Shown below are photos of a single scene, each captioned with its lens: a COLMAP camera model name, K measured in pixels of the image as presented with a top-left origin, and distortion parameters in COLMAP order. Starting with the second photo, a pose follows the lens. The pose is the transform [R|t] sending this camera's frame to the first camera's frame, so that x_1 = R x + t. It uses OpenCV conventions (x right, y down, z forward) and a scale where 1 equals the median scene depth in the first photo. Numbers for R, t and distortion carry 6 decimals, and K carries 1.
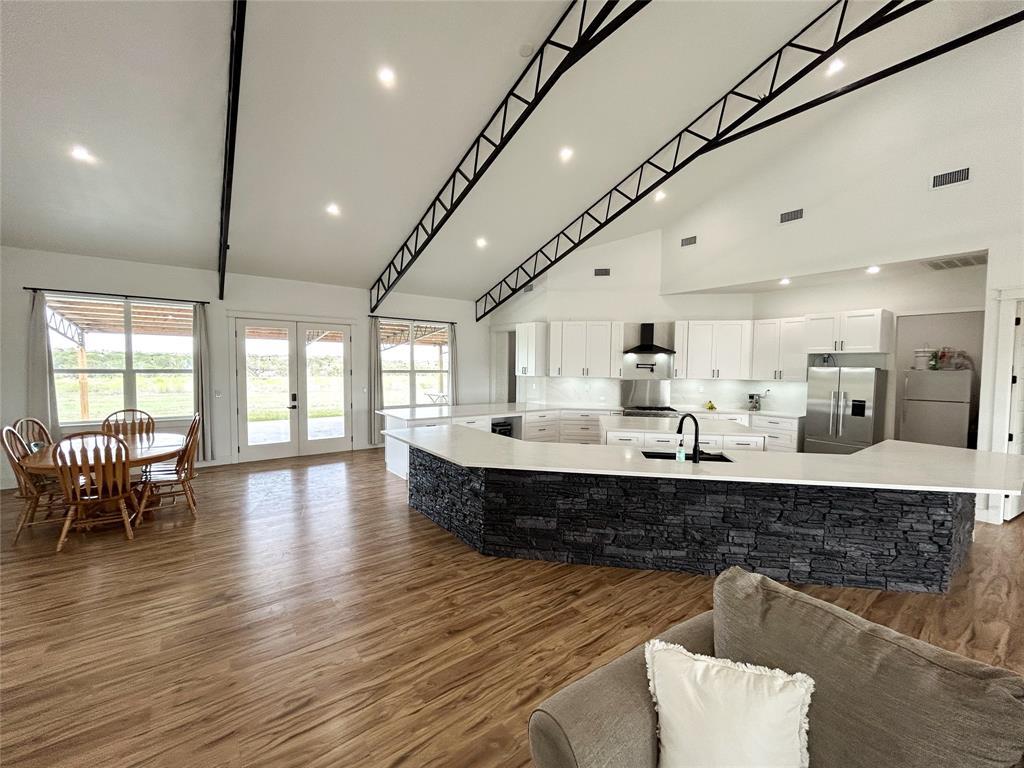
lens RADIAL K [[408.1, 0, 512.0], [0, 408.1, 384.0], [0, 0, 1]] dist [0.000443, 0.000060]
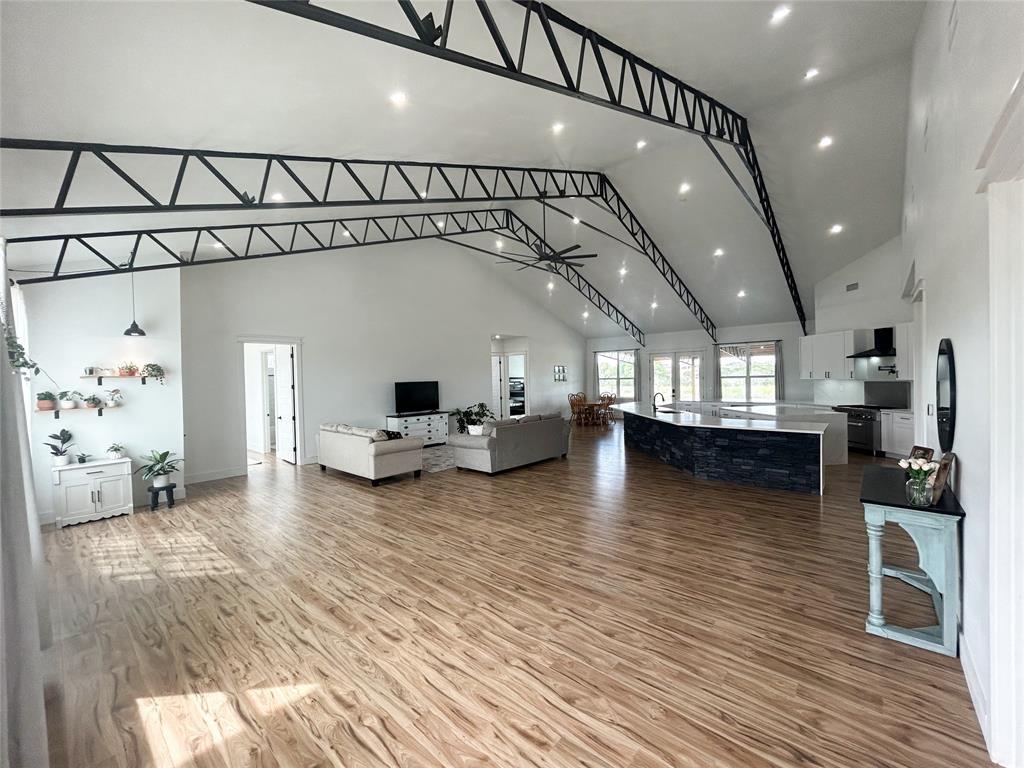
lens RADIAL K [[408.1, 0, 512.0], [0, 408.1, 384.0], [0, 0, 1]] dist [0.000443, 0.000060]
pose [[0.211612, -0.000213, -0.977354, 1.107669], [-0.028813, 0.999564, -0.006457, 0.031478], [0.976929, 0.029527, 0.211514, -0.157810]]
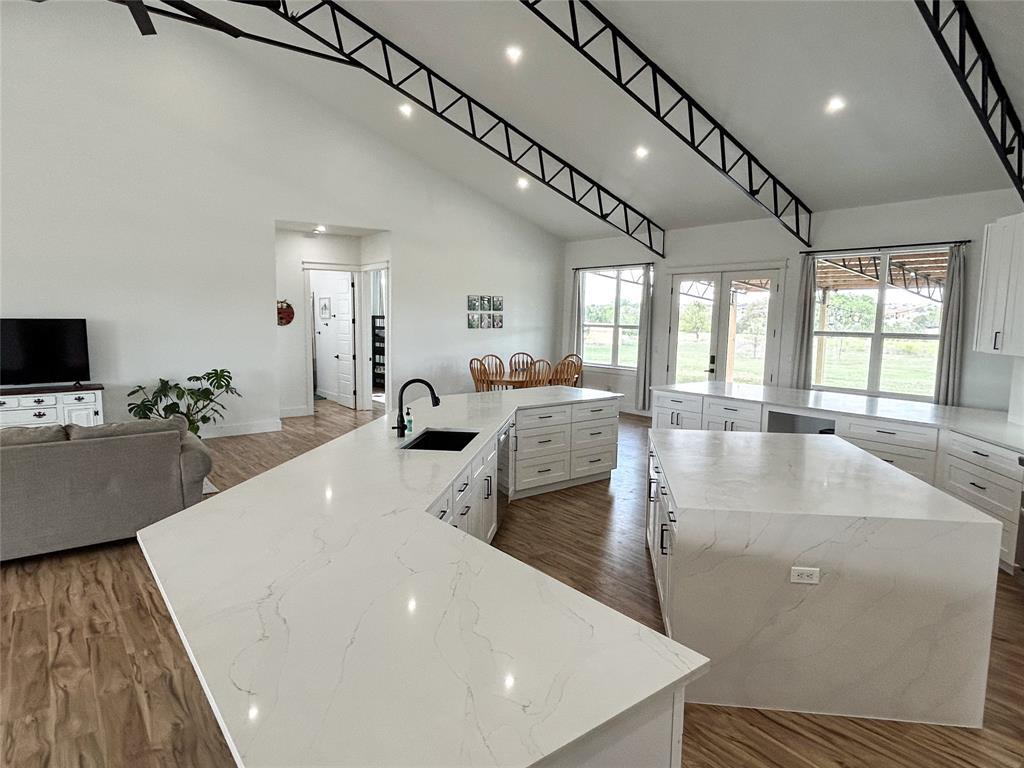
lens RADIAL K [[616.3, 0, 512.0], [0, 616.3, 384.0], [0, 0, 1]] dist [-0.005596, -0.000989]
pose [[0.030140, 0.101097, -0.994420, 0.687727], [-0.066338, 0.992881, 0.098930, -0.014912], [0.997342, 0.062986, 0.036632, 0.483988]]
